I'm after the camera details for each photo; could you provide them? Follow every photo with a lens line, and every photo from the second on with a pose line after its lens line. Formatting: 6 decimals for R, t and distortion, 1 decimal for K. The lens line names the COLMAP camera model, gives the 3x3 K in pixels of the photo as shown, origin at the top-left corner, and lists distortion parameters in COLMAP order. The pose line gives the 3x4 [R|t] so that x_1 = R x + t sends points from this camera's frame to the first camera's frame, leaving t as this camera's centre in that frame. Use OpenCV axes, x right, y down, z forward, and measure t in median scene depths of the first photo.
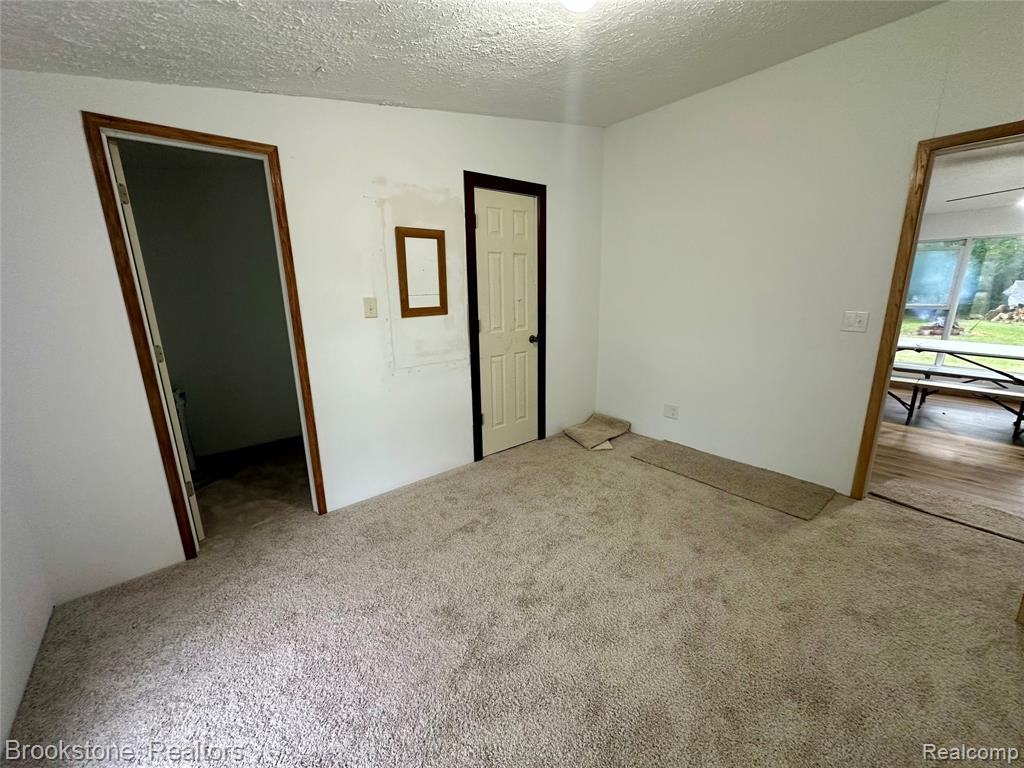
lens RADIAL K [[410.6, 0, 516.6], [0, 410.6, 383.6], [0, 0, 1]] dist [0.000864, -0.000224]
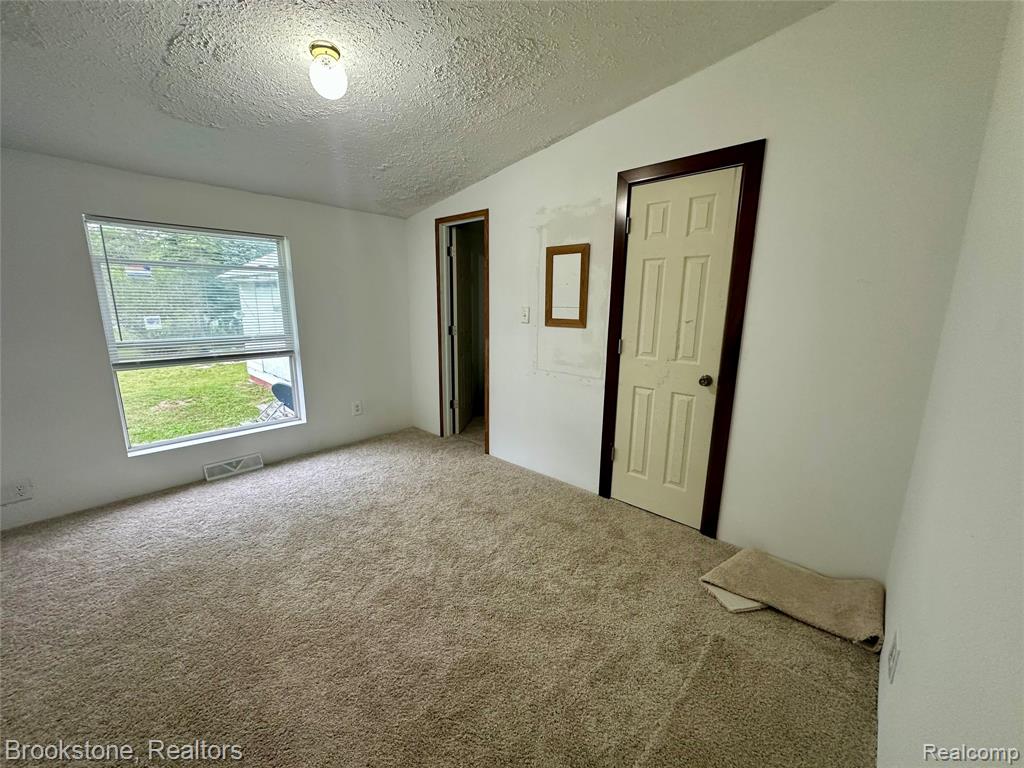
lens RADIAL K [[410.6, 0, 514.5], [0, 410.6, 385.0], [0, 0, 1]] dist [0.000864, -0.000224]
pose [[0.119323, 0.214852, -0.969330, 0.820111], [-0.250059, 0.951337, 0.180082, -0.180804], [0.960850, 0.220901, 0.167242, 0.733539]]
